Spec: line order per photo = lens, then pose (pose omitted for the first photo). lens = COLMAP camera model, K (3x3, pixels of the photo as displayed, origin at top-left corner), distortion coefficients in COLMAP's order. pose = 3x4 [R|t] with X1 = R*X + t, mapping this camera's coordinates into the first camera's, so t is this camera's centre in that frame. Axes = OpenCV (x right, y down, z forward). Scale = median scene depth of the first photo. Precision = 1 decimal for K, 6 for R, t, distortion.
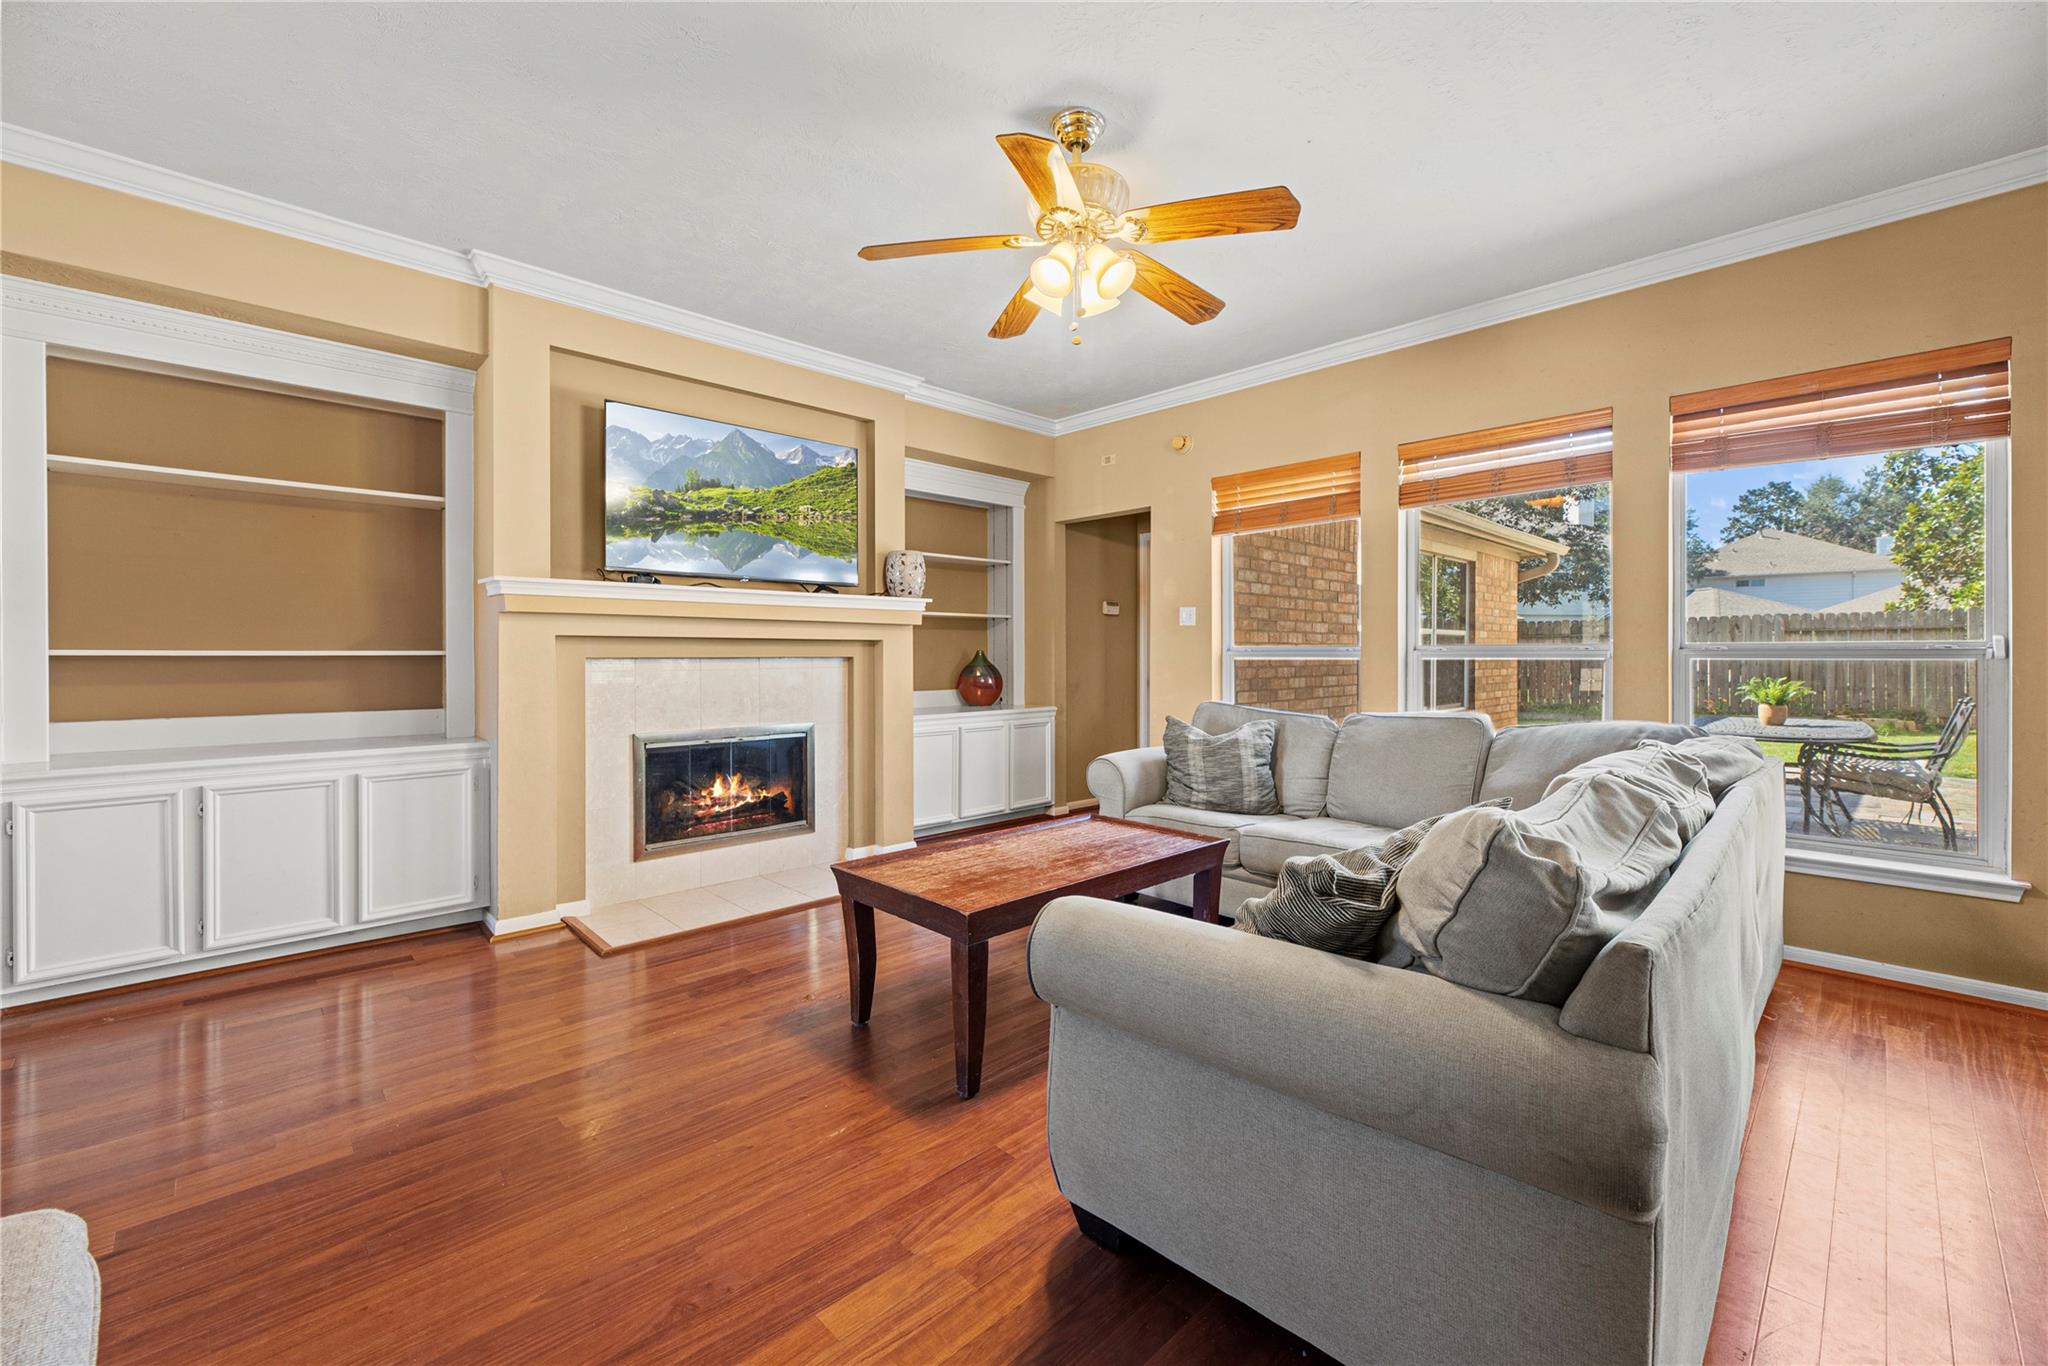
lens RADIAL K [[828.5, 0, 1017.5], [0, 828.5, 664.4], [0, 0, 1]] dist [0.003646, 0.000894]
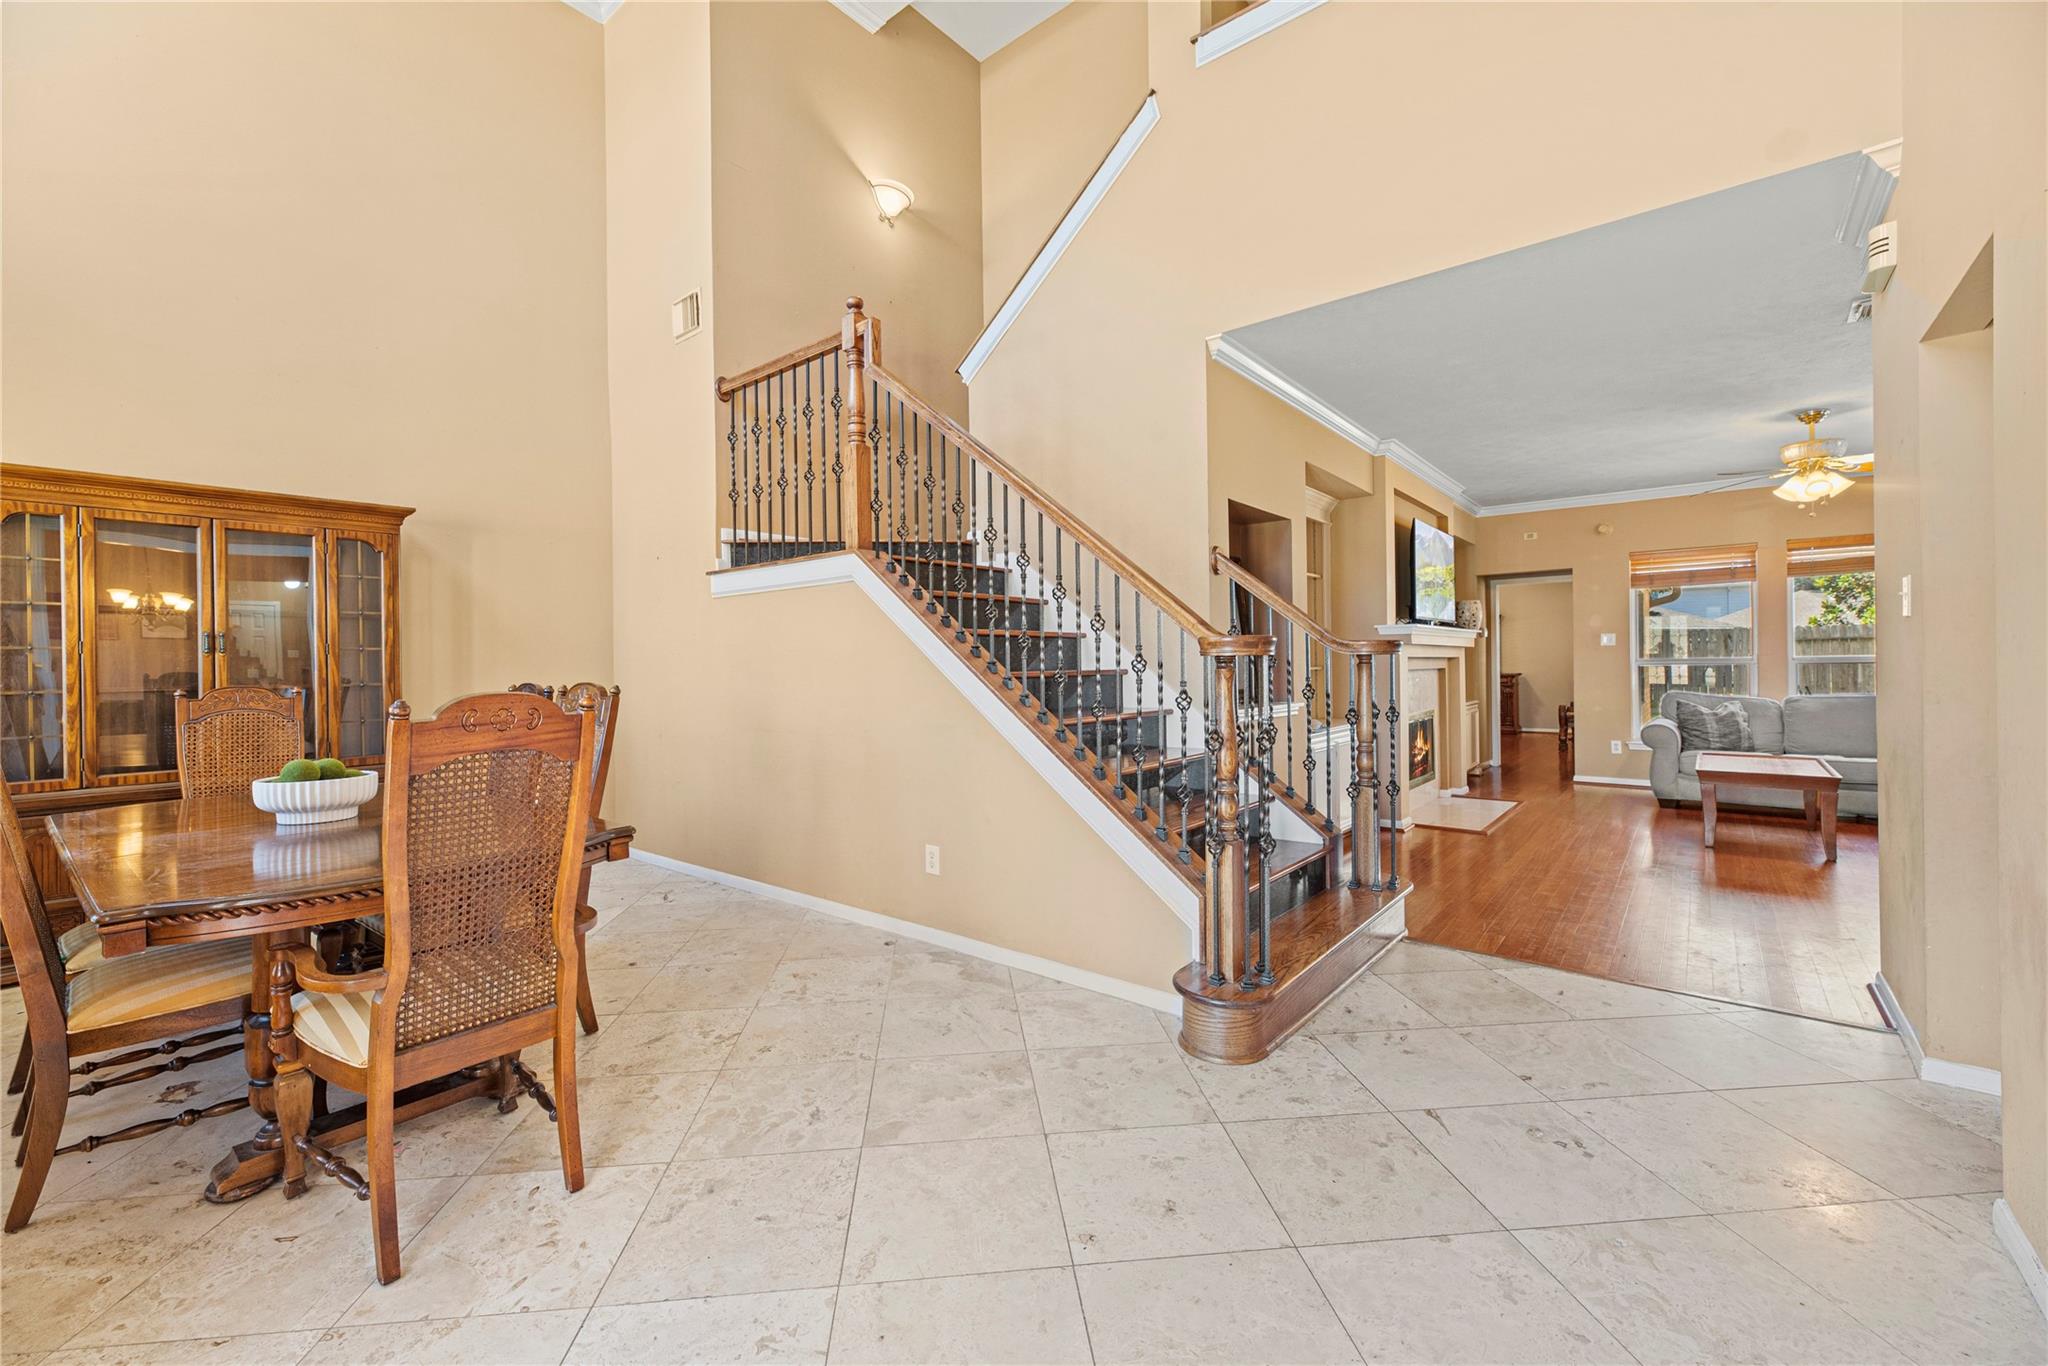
lens RADIAL K [[828.5, 0, 1017.1], [0, 828.5, 662.1], [0, 0, 1]] dist [0.003646, 0.000894]
pose [[0.993639, -0.012380, 0.111932, -1.411712], [0.014269, 0.999769, -0.016093, -0.008155], [-0.111707, 0.017588, 0.993586, -0.569761]]
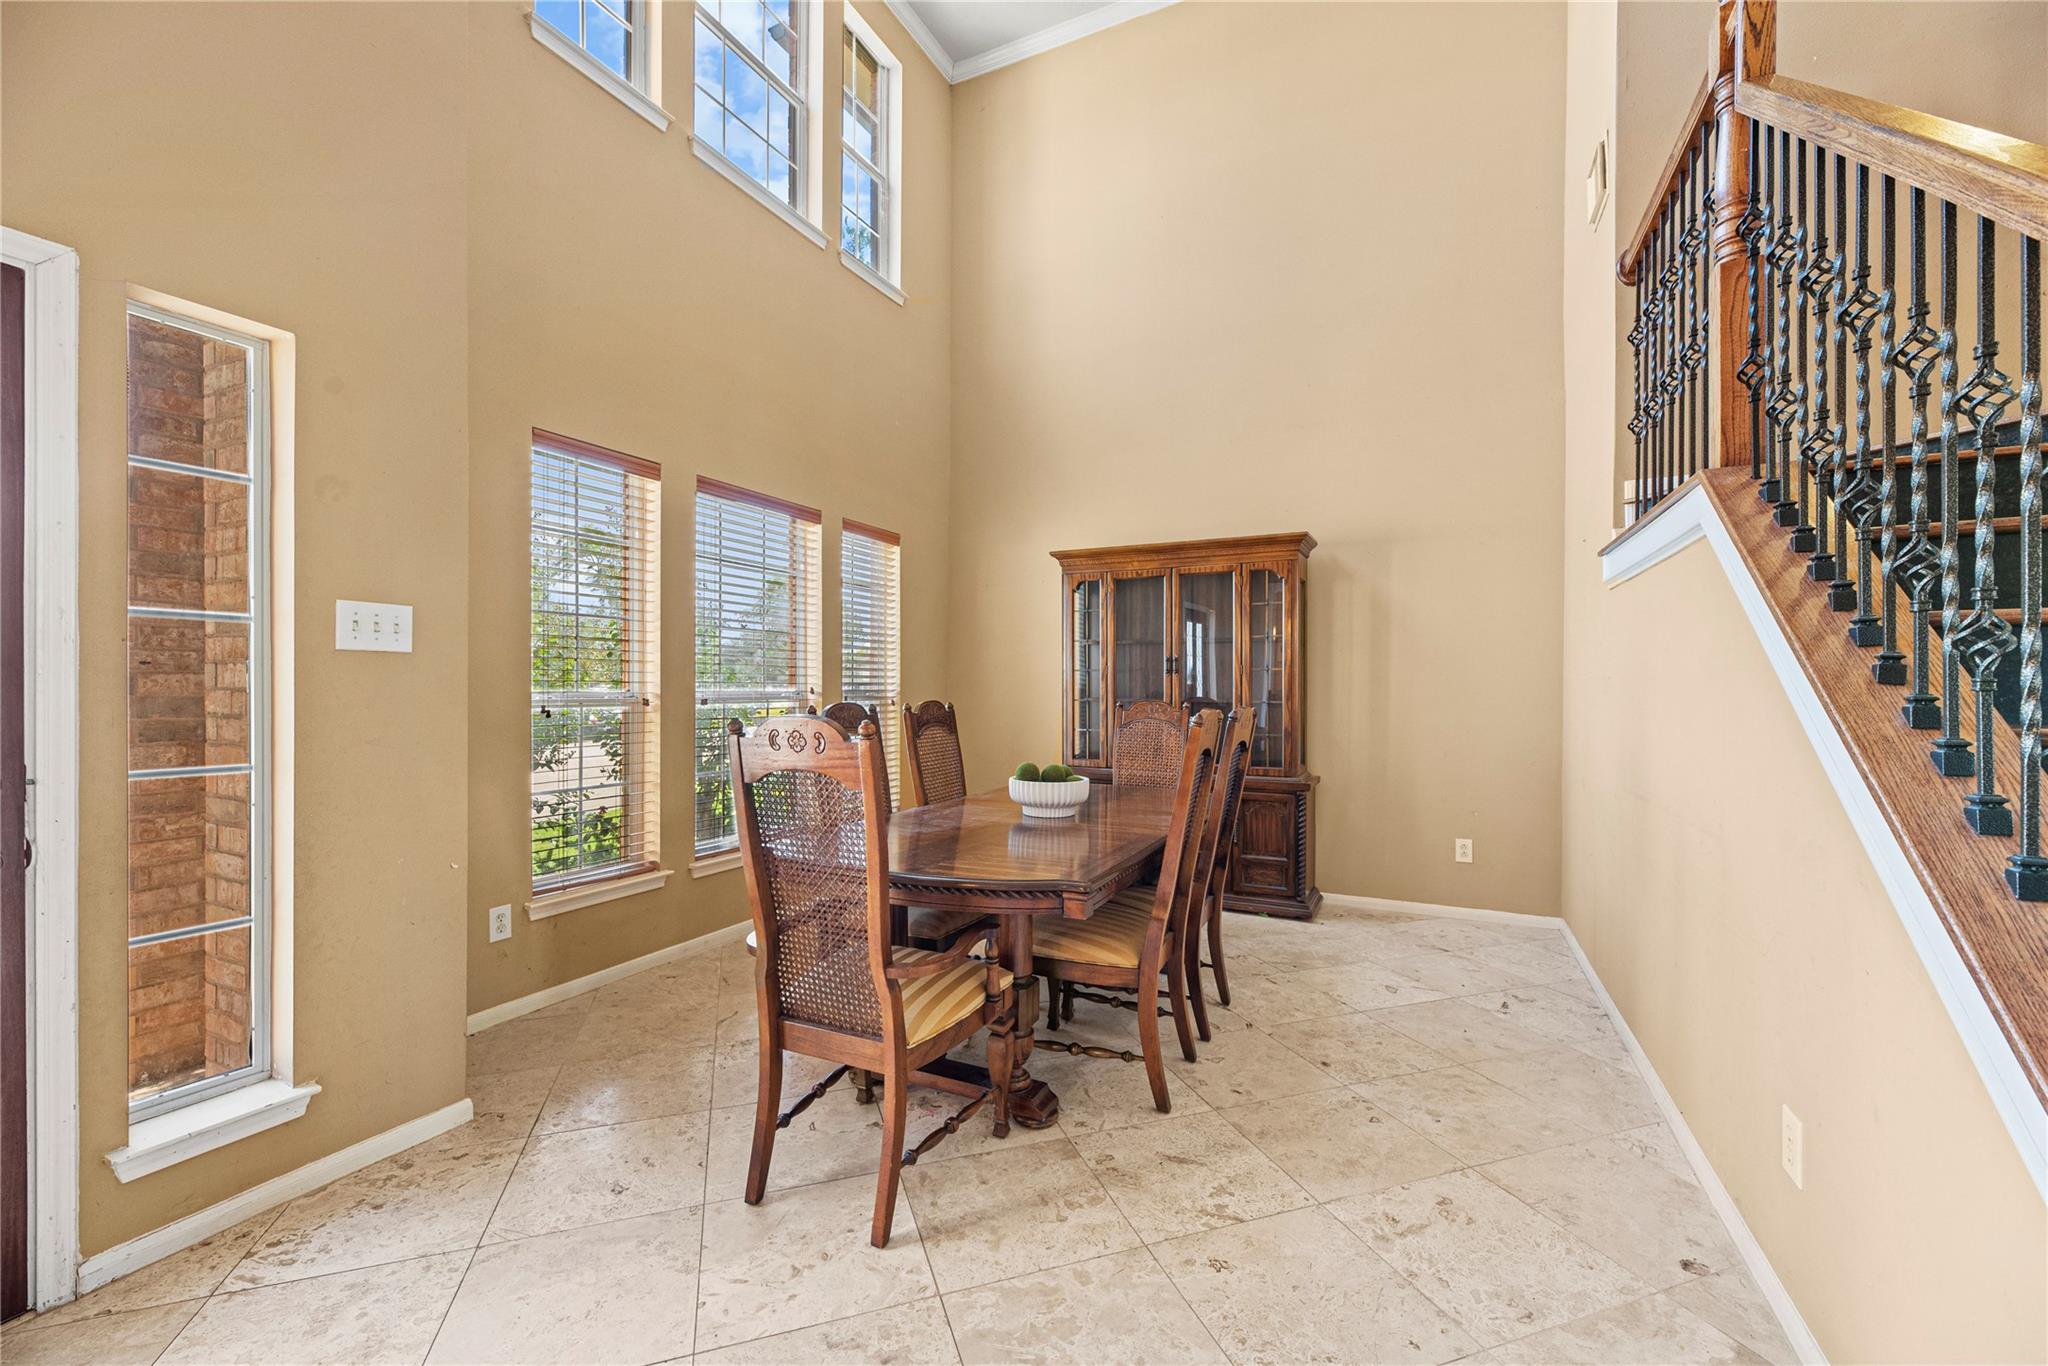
lens RADIAL K [[828.5, 0, 1028.8], [0, 828.5, 683.7], [0, 0, 1]] dist [0.003646, 0.000894]
pose [[0.344227, -0.000031, -0.938886, -1.147265], [-0.013998, 0.999889, -0.005165, -0.023105], [0.938782, 0.014920, 0.344188, -0.125566]]
